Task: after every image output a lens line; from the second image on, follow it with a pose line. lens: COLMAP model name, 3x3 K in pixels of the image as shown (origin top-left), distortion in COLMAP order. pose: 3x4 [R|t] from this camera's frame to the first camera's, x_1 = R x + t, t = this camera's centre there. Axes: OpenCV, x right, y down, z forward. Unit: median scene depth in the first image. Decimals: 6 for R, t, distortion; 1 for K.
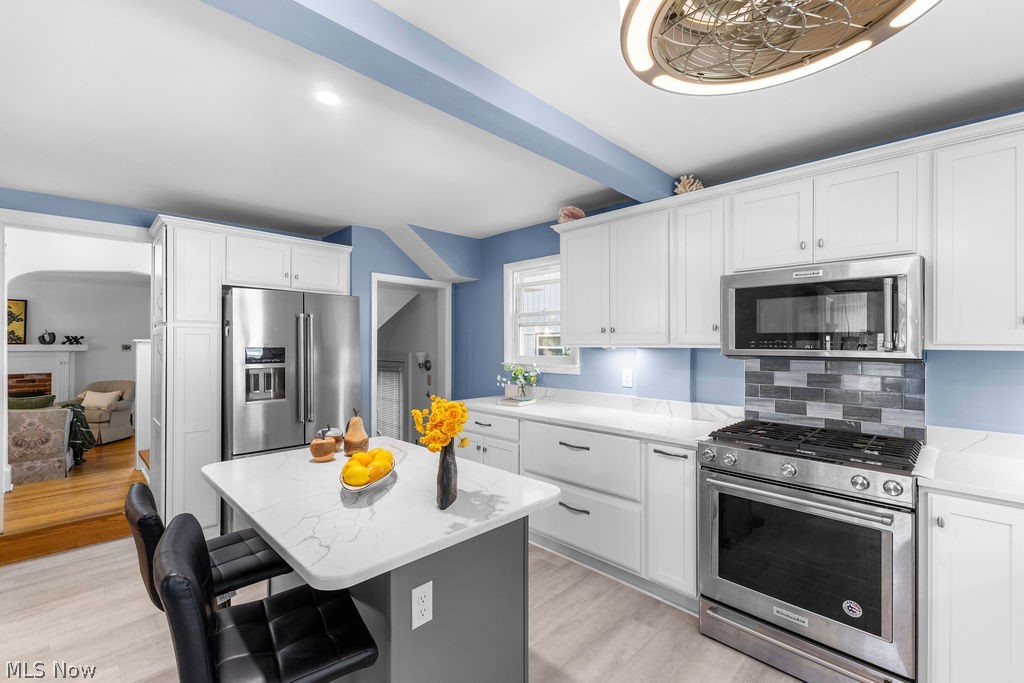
lens RADIAL K [[435.2, 0, 512.0], [0, 435.2, 341.5], [0, 0, 1]] dist [0.000687, -0.000038]
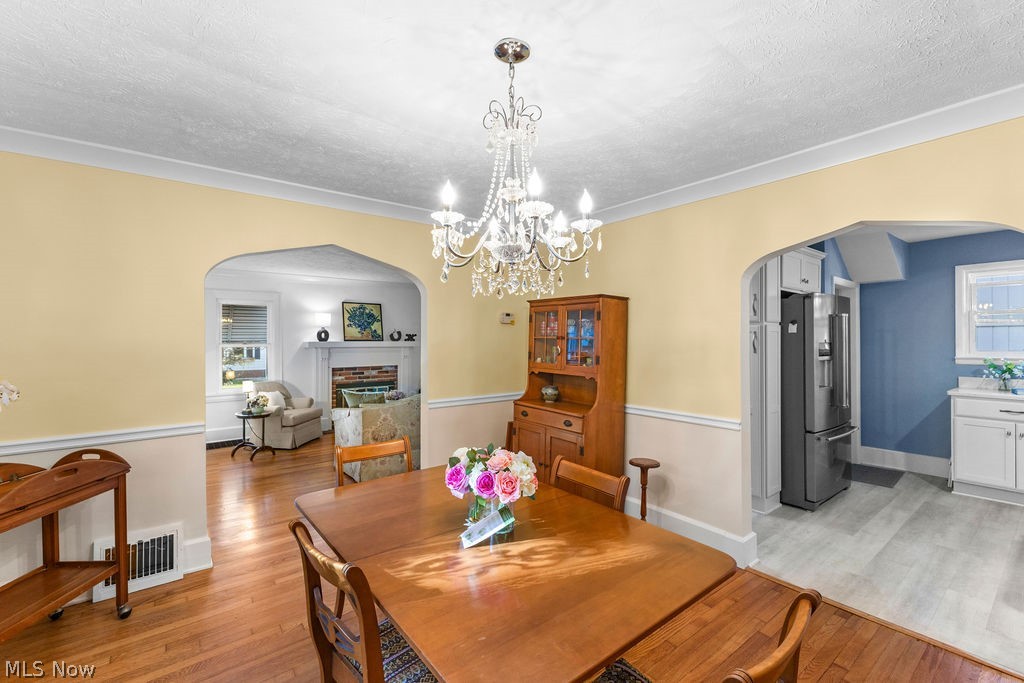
lens RADIAL K [[435.2, 0, 512.0], [0, 435.2, 341.5], [0, 0, 1]] dist [0.000687, -0.000038]
pose [[0.991685, -0.001712, -0.128679, -1.322630], [0.002758, 0.999965, 0.007950, -0.001955], [0.128661, -0.008239, 0.991654, -0.297217]]
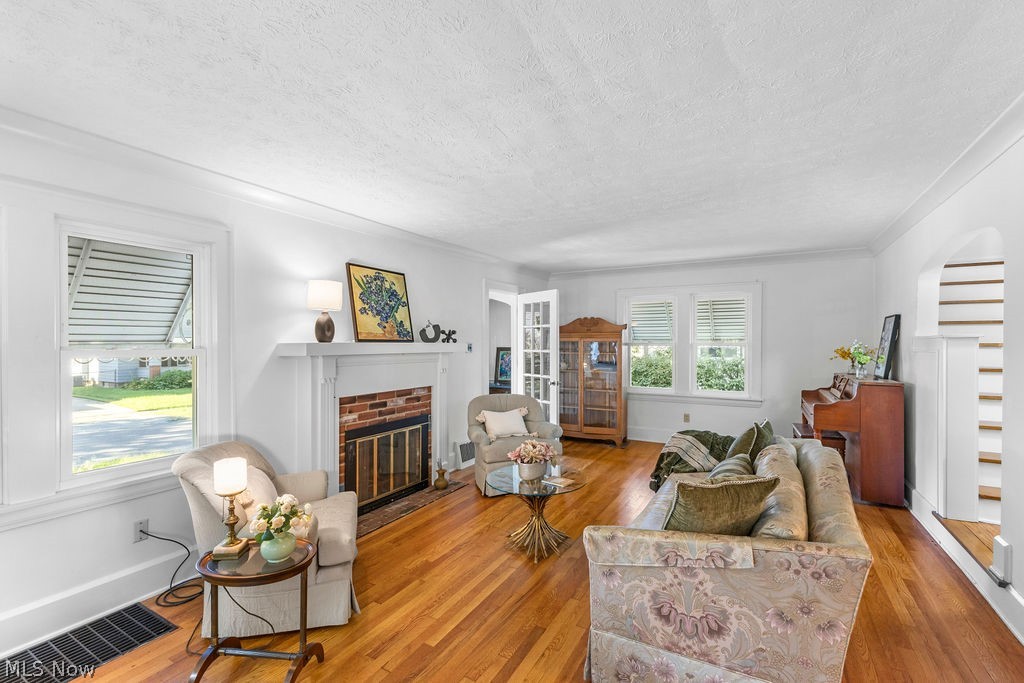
lens RADIAL K [[447.2, 0, 508.5], [0, 447.2, 350.7], [0, 0, 1]] dist [0.005560, -0.000090]
pose [[0.966160, -0.005107, 0.257894, -2.484049], [-0.000336, 0.999778, 0.021056, 0.010255], [-0.257944, -0.020430, 0.965944, 0.696709]]
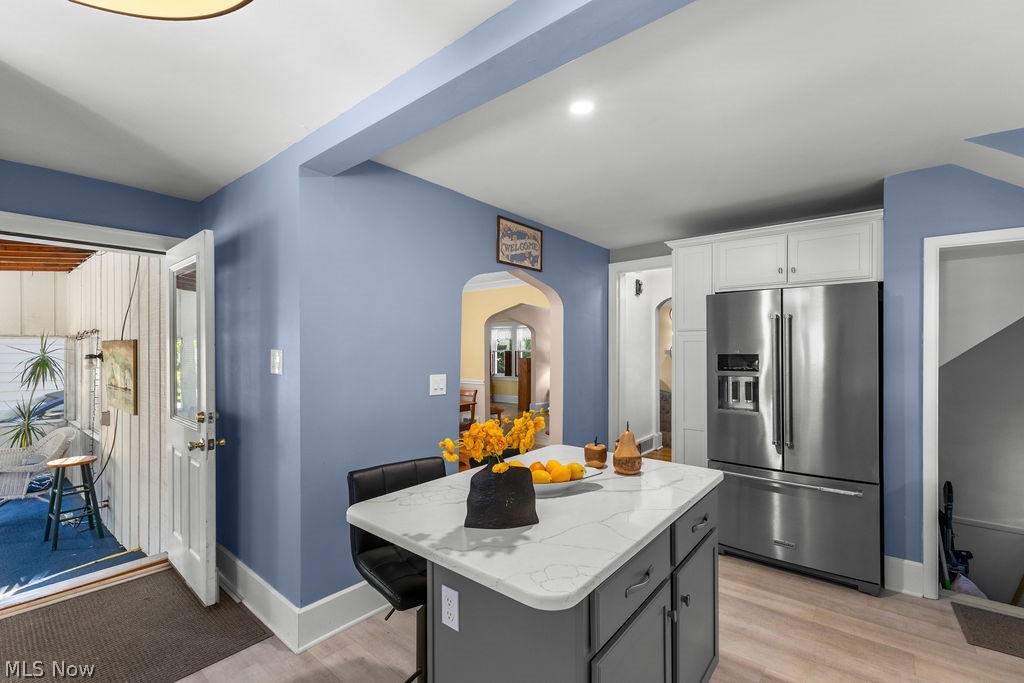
lens RADIAL K [[447.2, 0, 508.5], [0, 447.2, 350.7], [0, 0, 1]] dist [0.005560, -0.000090]
pose [[0.095523, 0.003142, -0.995422, 0.346355], [0.005242, 0.999980, 0.003659, -0.000334], [0.995413, -0.005568, 0.095504, 0.423013]]
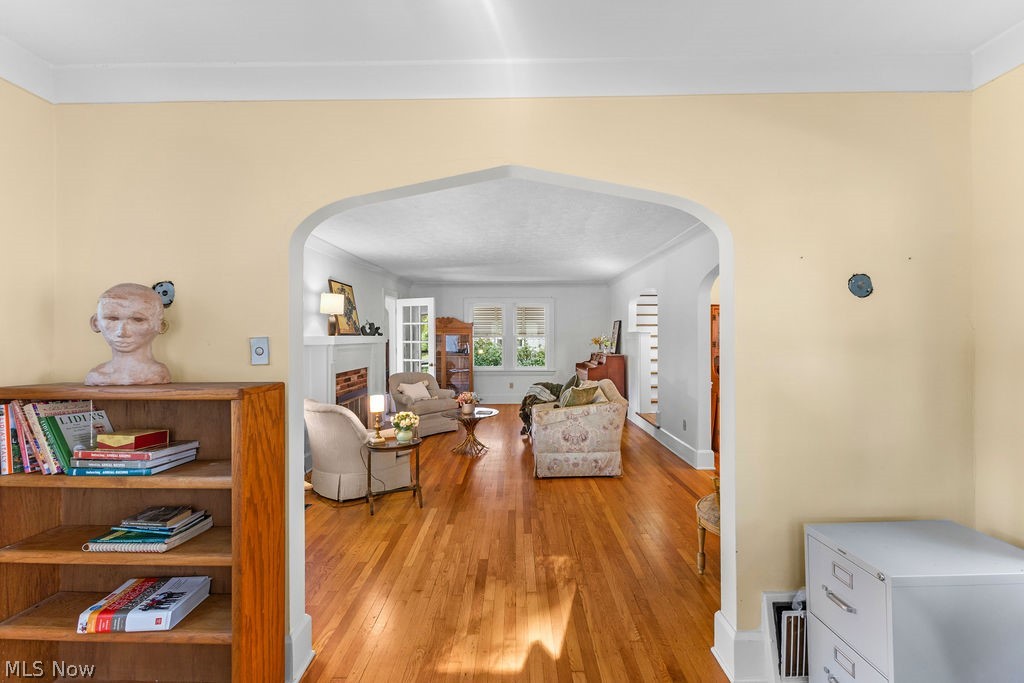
lens RADIAL K [[442.2, 0, 513.8], [0, 442.2, 344.7], [0, 0, 1]] dist [-0.000331, -0.000295]
pose [[0.715600, -0.017285, 0.698296, -3.300924], [0.001088, 0.999720, 0.023631, 0.008556], [-0.698510, -0.016150, 0.715418, 0.259782]]
